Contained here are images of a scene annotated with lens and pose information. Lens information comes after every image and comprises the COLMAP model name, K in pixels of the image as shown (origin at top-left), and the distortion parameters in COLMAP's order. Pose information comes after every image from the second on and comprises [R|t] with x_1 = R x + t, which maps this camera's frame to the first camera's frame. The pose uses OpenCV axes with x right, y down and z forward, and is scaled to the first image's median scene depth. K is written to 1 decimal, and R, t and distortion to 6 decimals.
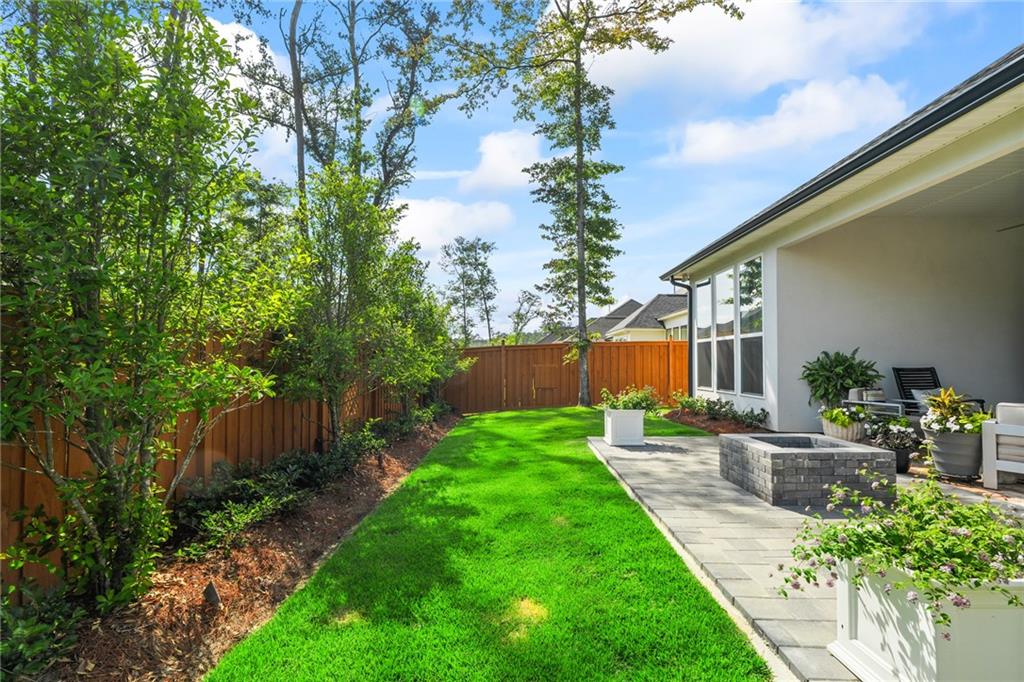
lens RADIAL K [[466.4, 0, 510.8], [0, 466.4, 353.3], [0, 0, 1]] dist [-0.001800, 0.000382]
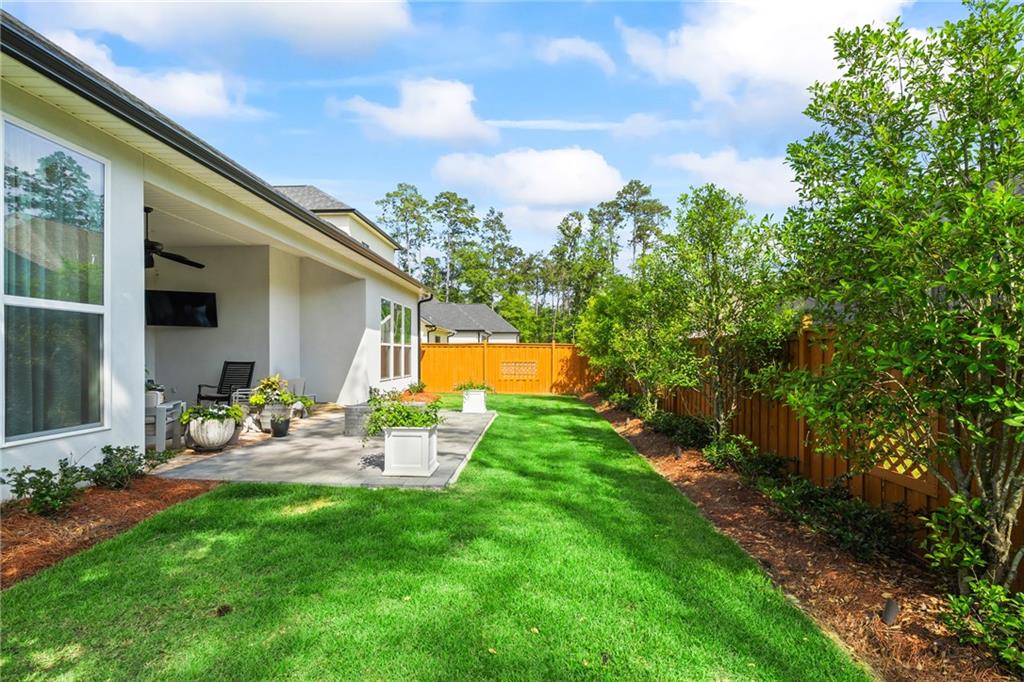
lens RADIAL K [[466.4, 0, 510.8], [0, 466.4, 353.3], [0, 0, 1]] dist [-0.001800, 0.000382]
pose [[-0.998710, 0.016599, 0.047990, 0.046399], [0.015706, 0.999697, -0.018927, 0.027625], [-0.048290, -0.018149, -0.998668, 1.580602]]
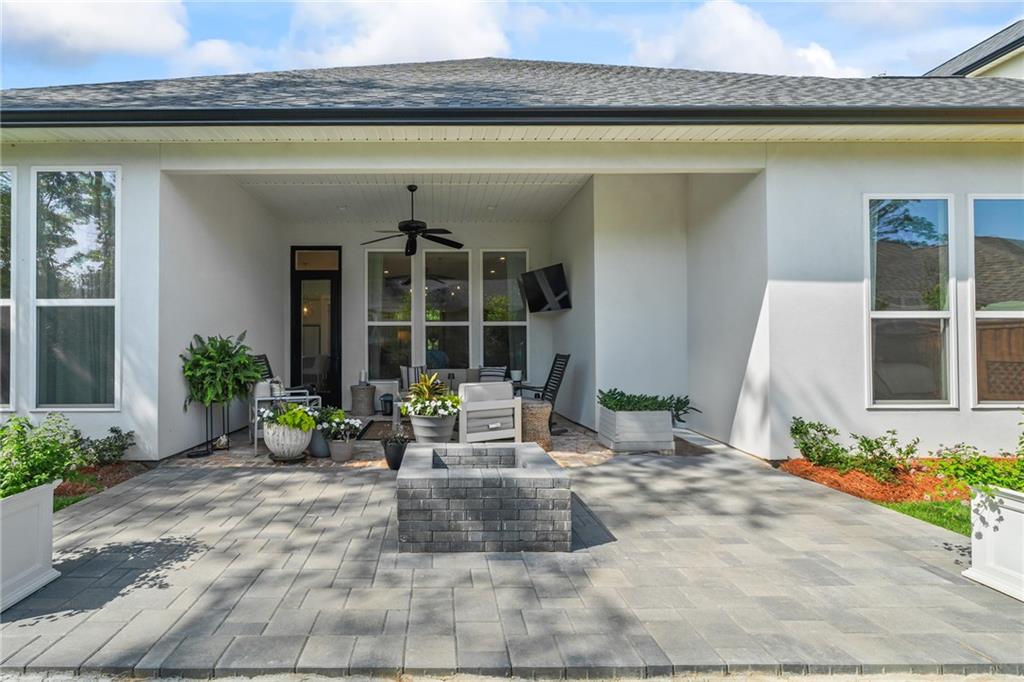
lens RADIAL K [[460.8, 0, 507.9], [0, 460.8, 340.6], [0, 0, 1]] dist [-0.002821, 0.000032]
pose [[-0.007542, 0.021225, 0.999746, -0.052707], [-0.012909, 0.999689, -0.021322, 0.013807], [-0.999888, -0.013067, -0.007266, 0.524852]]
